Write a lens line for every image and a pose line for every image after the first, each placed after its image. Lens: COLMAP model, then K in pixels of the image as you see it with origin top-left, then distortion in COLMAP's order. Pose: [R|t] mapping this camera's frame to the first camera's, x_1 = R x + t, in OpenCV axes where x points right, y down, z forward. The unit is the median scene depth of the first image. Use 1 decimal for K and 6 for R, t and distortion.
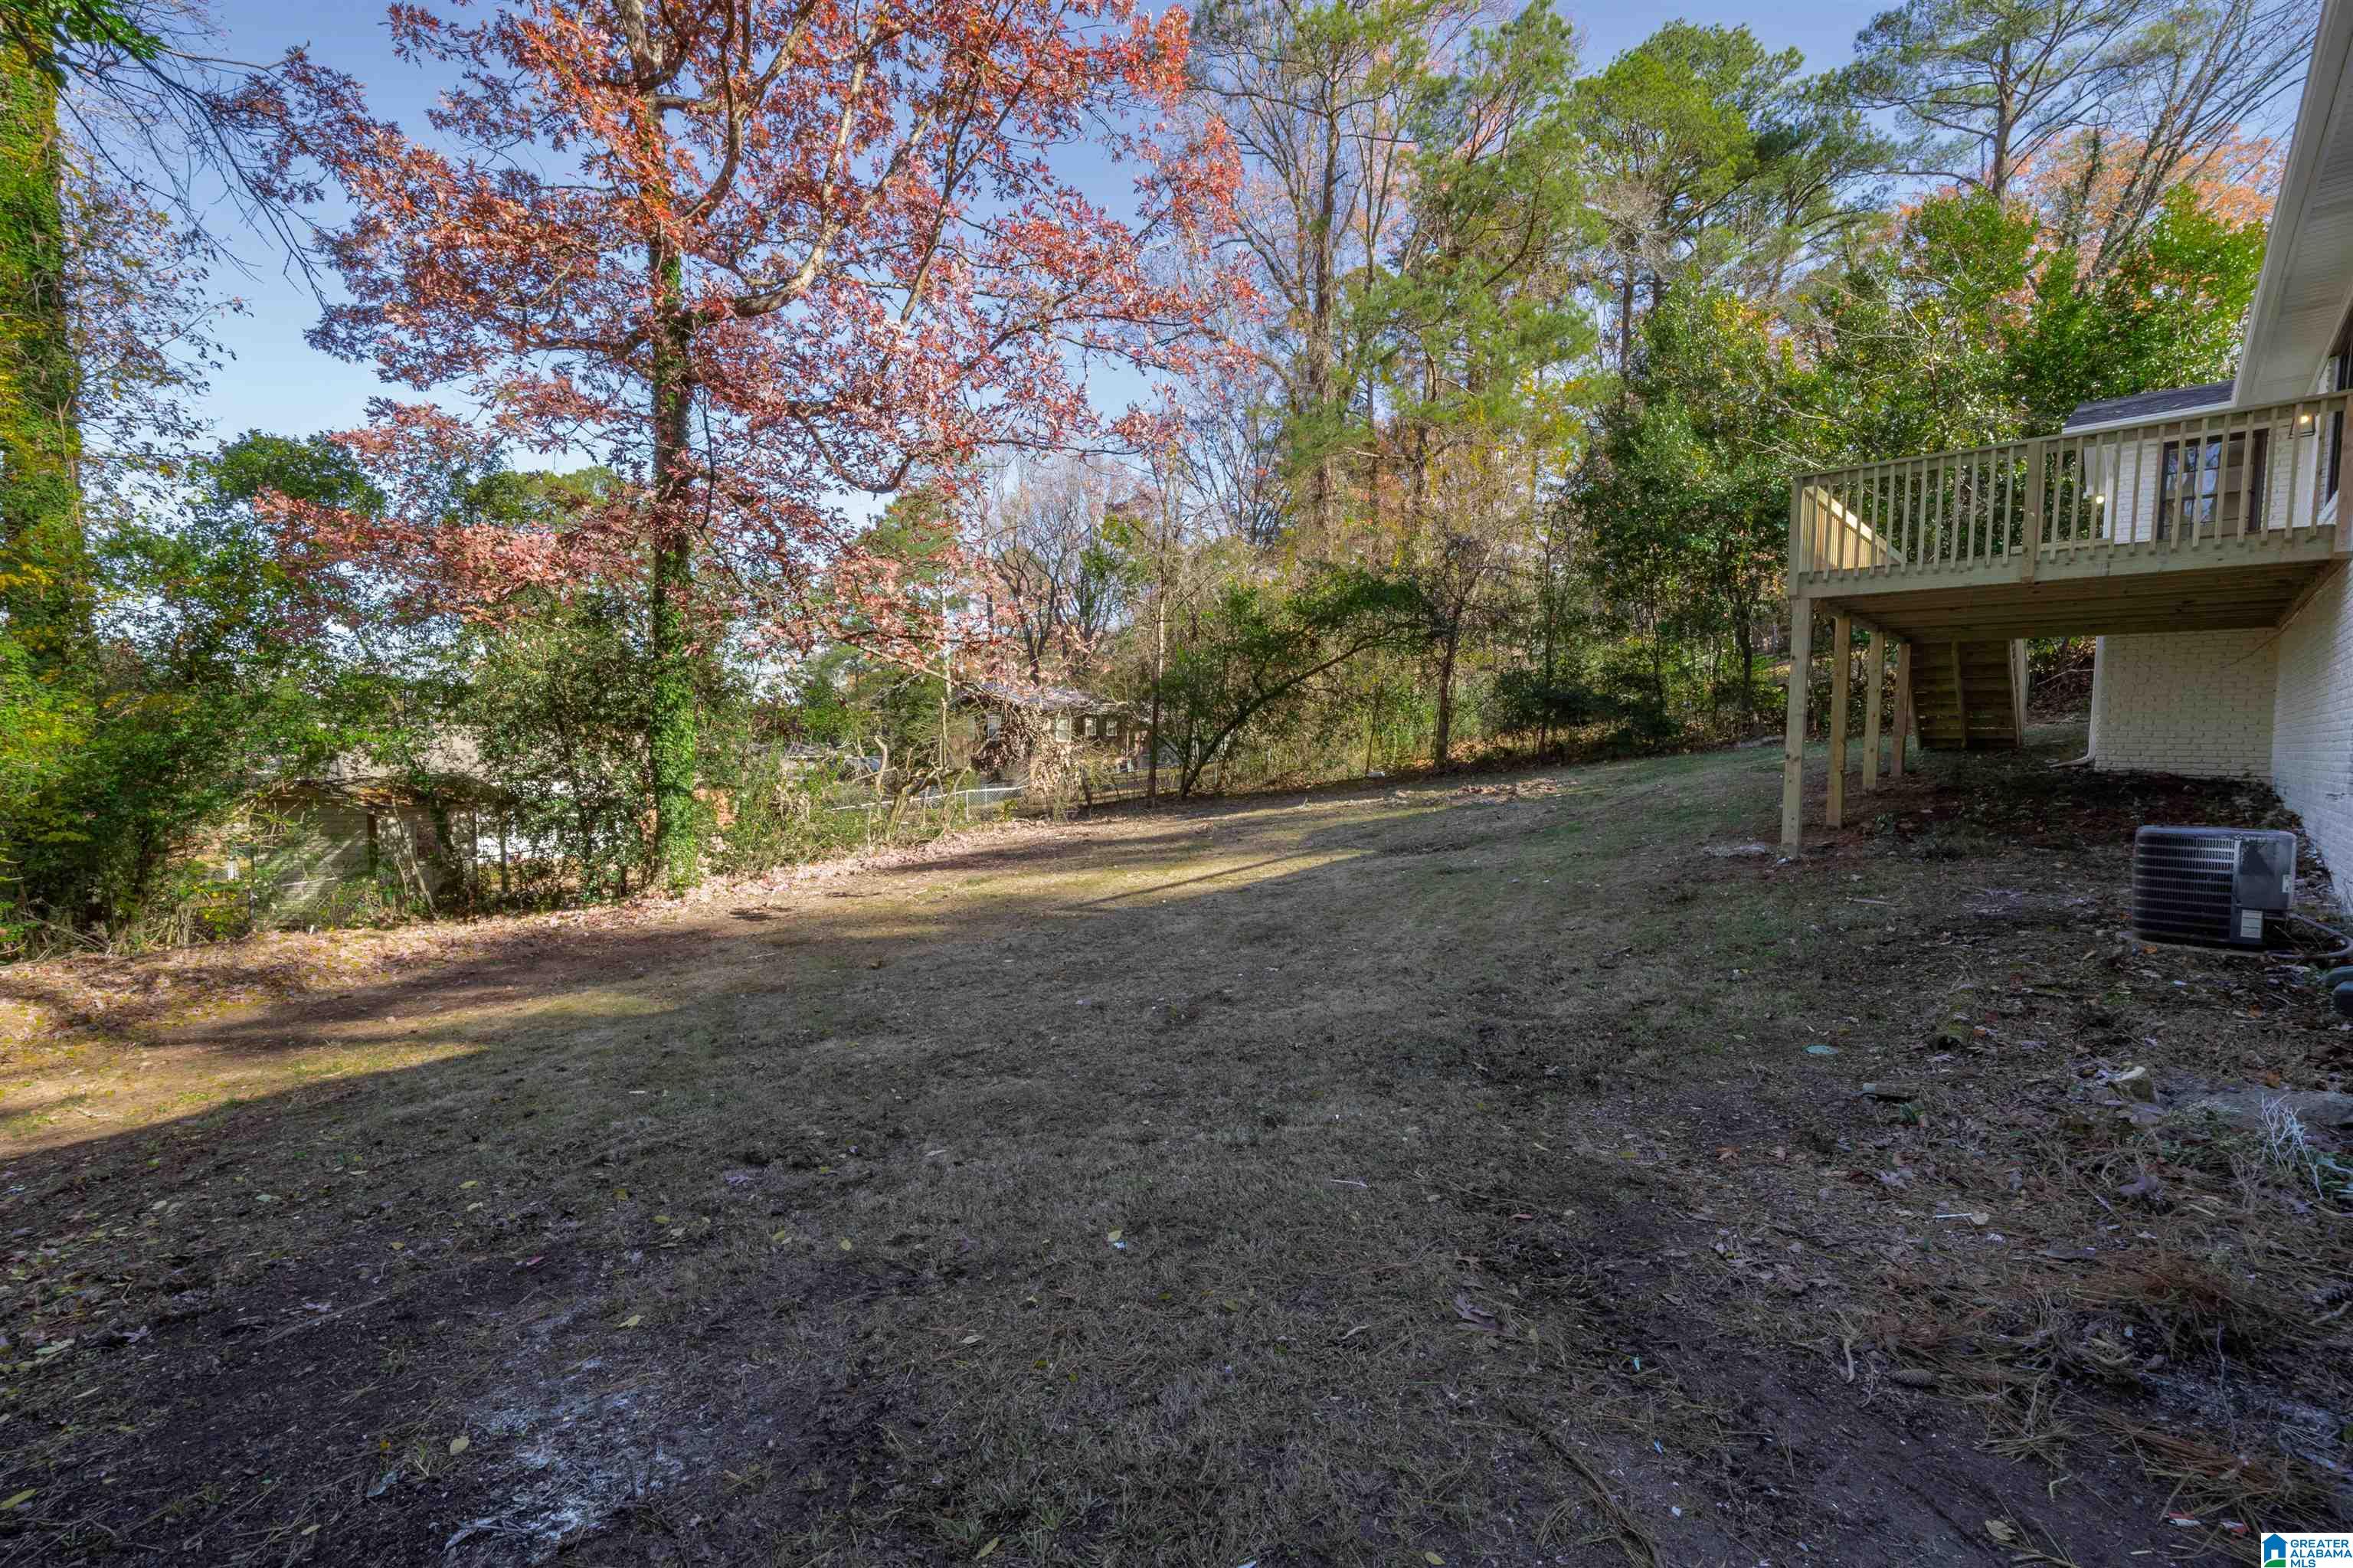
lens RADIAL K [[999.5, 0, 1171.3], [0, 999.5, 796.5], [0, 0, 1]] dist [0.009658, 0.000085]
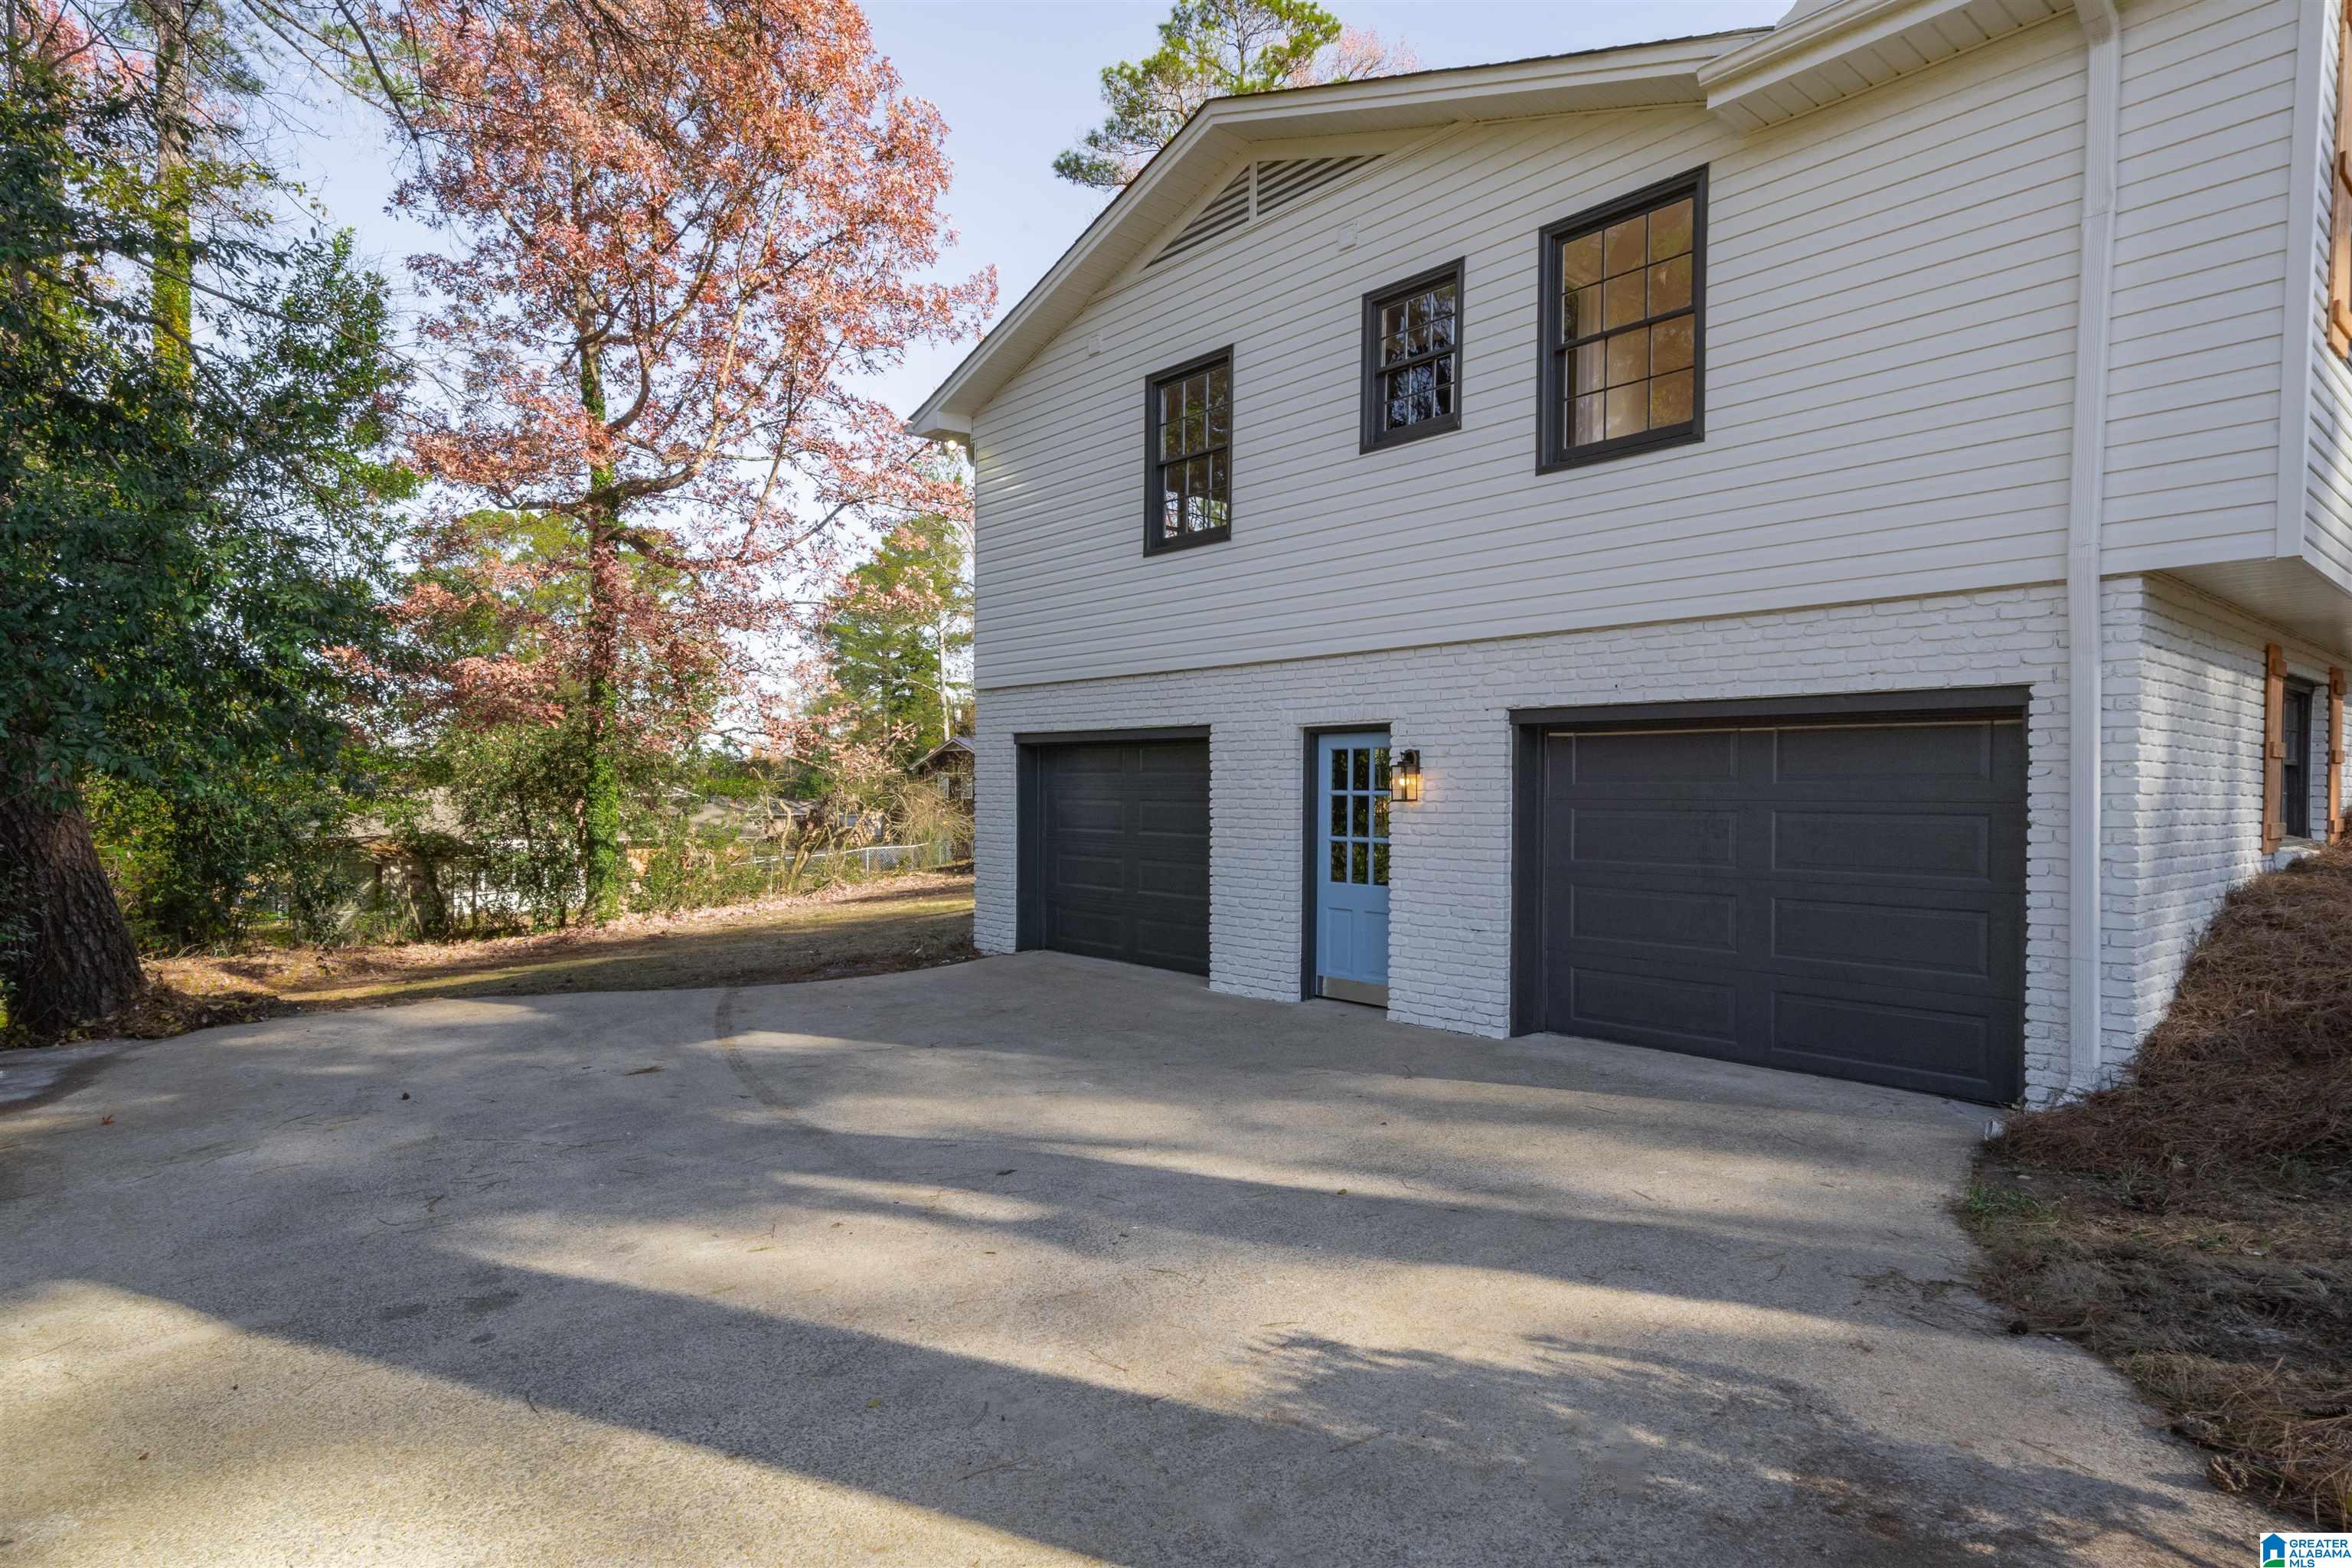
lens RADIAL K [[1227.6, 0, 1172.3], [0, 1227.6, 807.1], [0, 0, 1]] dist [0.000539, 0.000102]
pose [[0.997554, -0.003495, -0.069807, 0.324458], [0.000446, 0.999047, -0.043651, 0.012766], [0.069893, 0.043513, 0.996605, -0.492760]]
